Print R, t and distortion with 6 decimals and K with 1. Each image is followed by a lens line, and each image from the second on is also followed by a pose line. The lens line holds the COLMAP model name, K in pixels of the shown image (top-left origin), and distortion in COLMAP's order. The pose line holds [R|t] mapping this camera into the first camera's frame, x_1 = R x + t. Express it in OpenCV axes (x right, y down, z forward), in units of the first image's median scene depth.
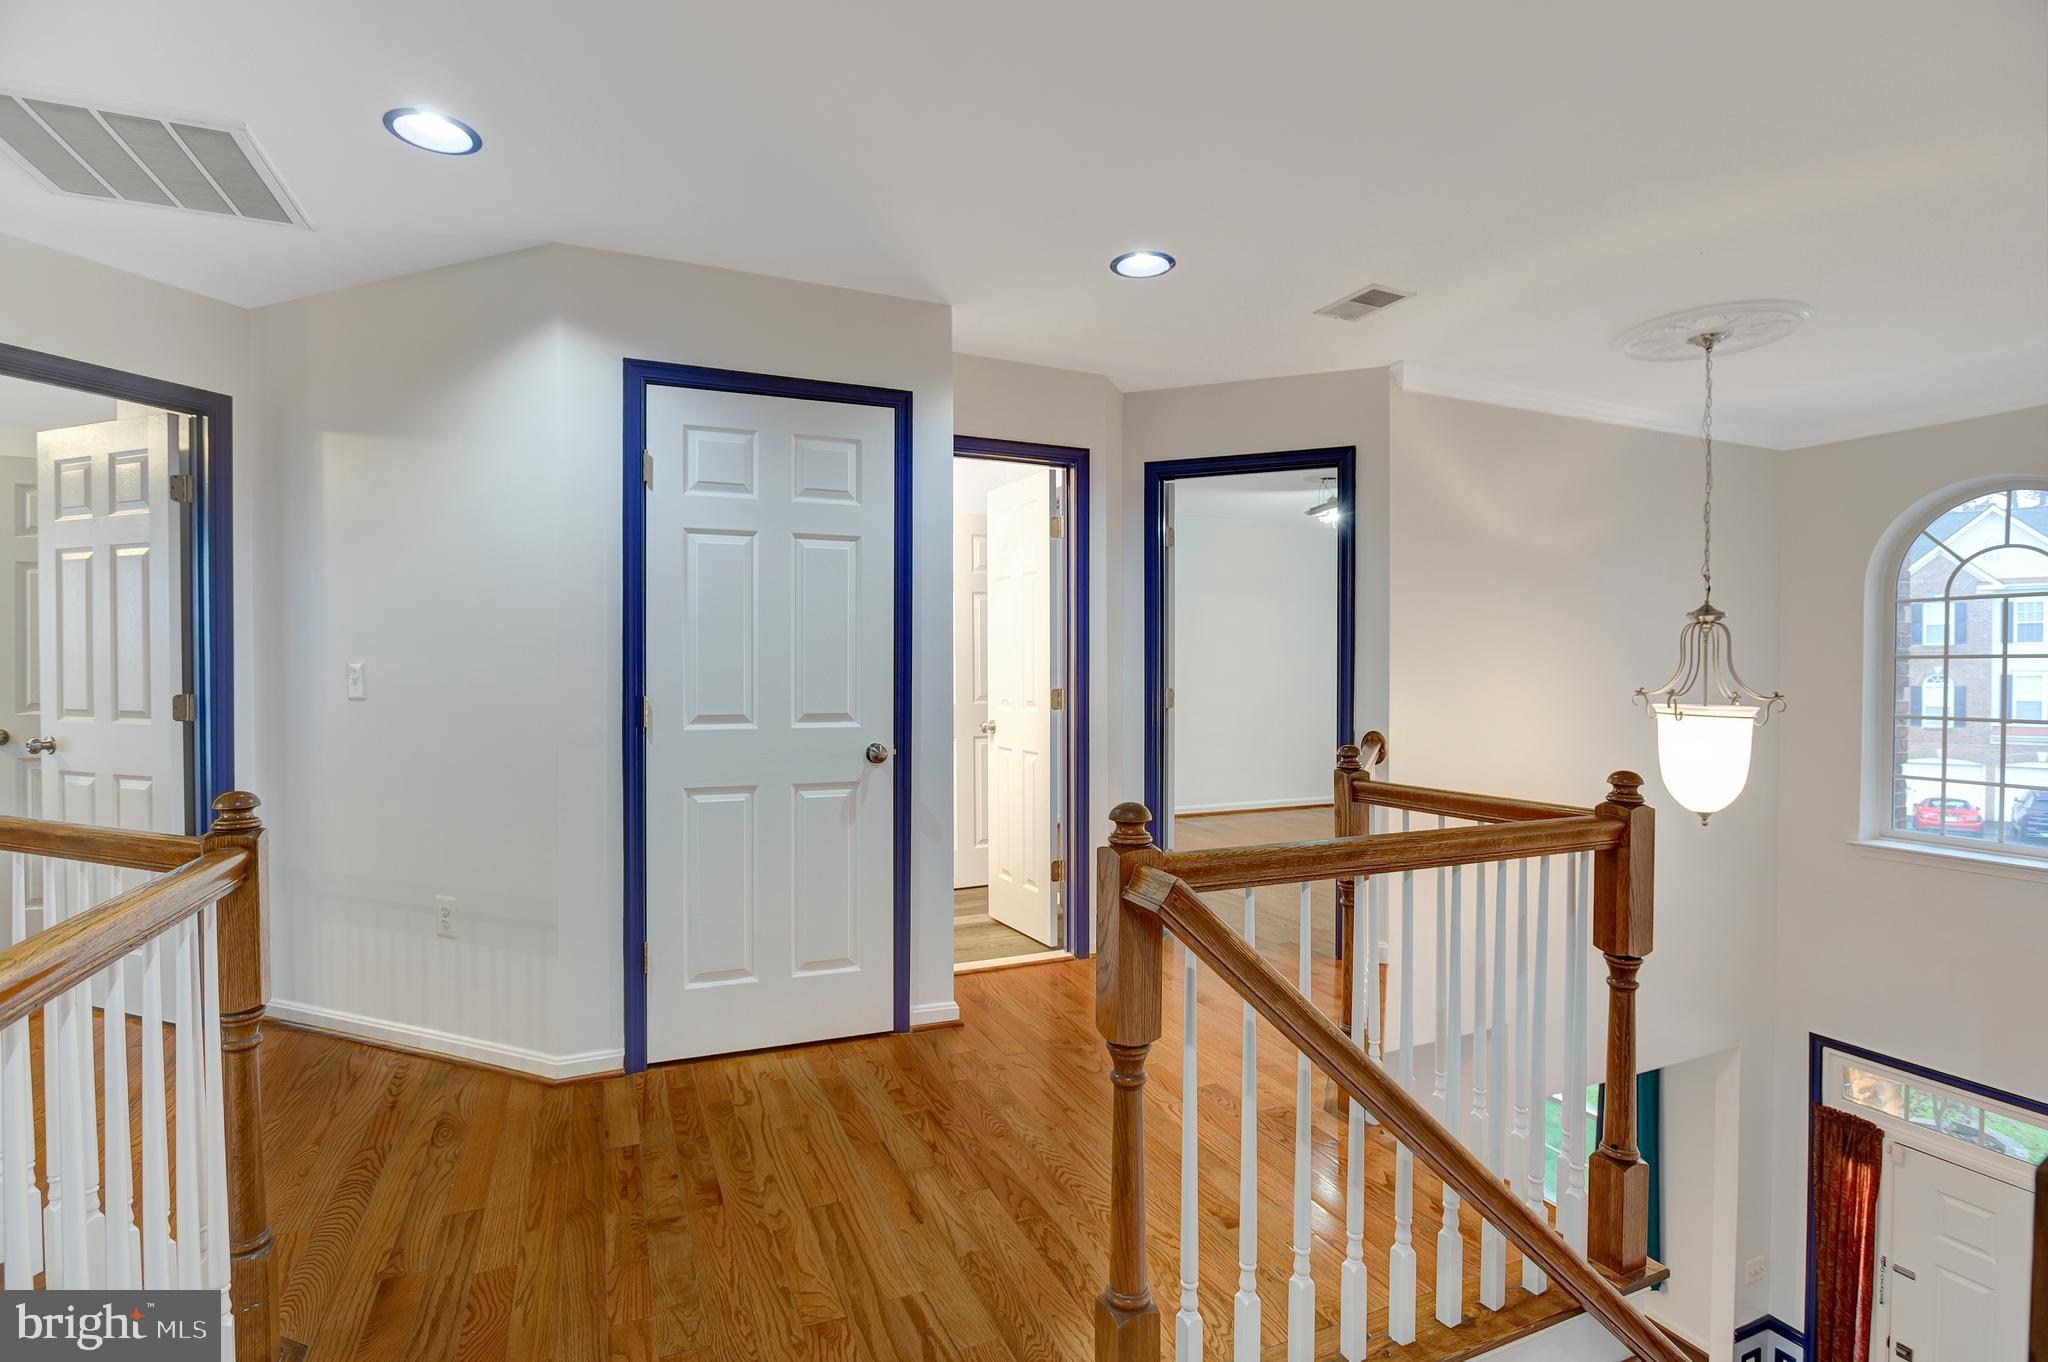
lens RADIAL K [[976.5, 0, 1039.0], [0, 976.5, 683.8], [0, 0, 1]] dist [-0.016286, 0.000898]
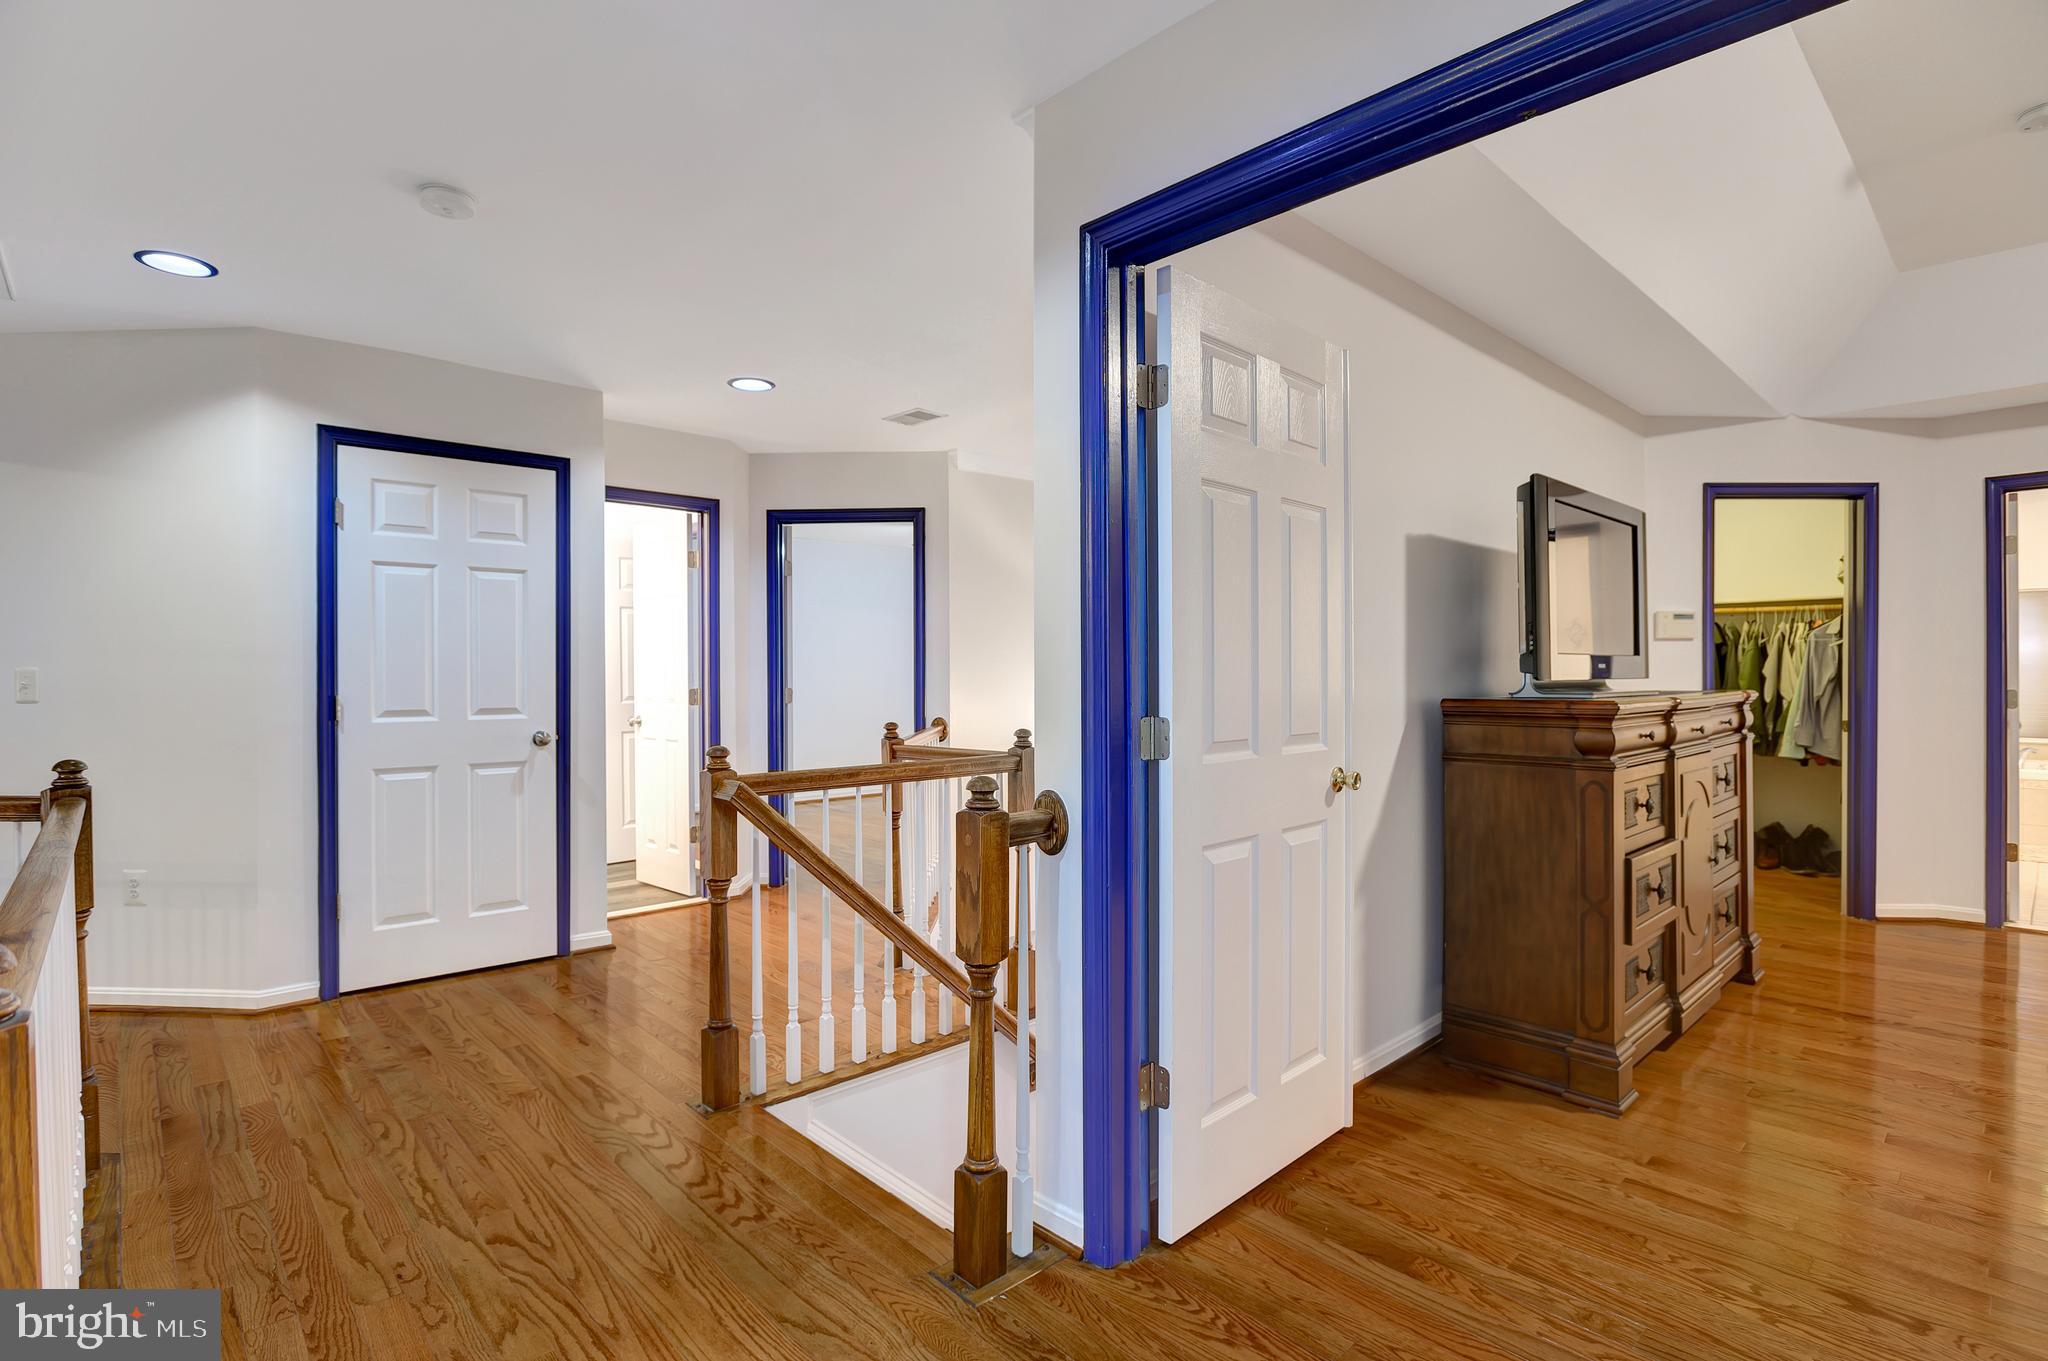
lens RADIAL K [[976.3, 0, 1031.0], [0, 976.3, 677.3], [0, 0, 1]] dist [-0.004839, -0.000977]
pose [[0.945122, -0.005590, 0.326670, 0.024608], [0.009097, 0.999916, -0.009209, 0.008117], [-0.326591, 0.011675, 0.945094, -0.435817]]
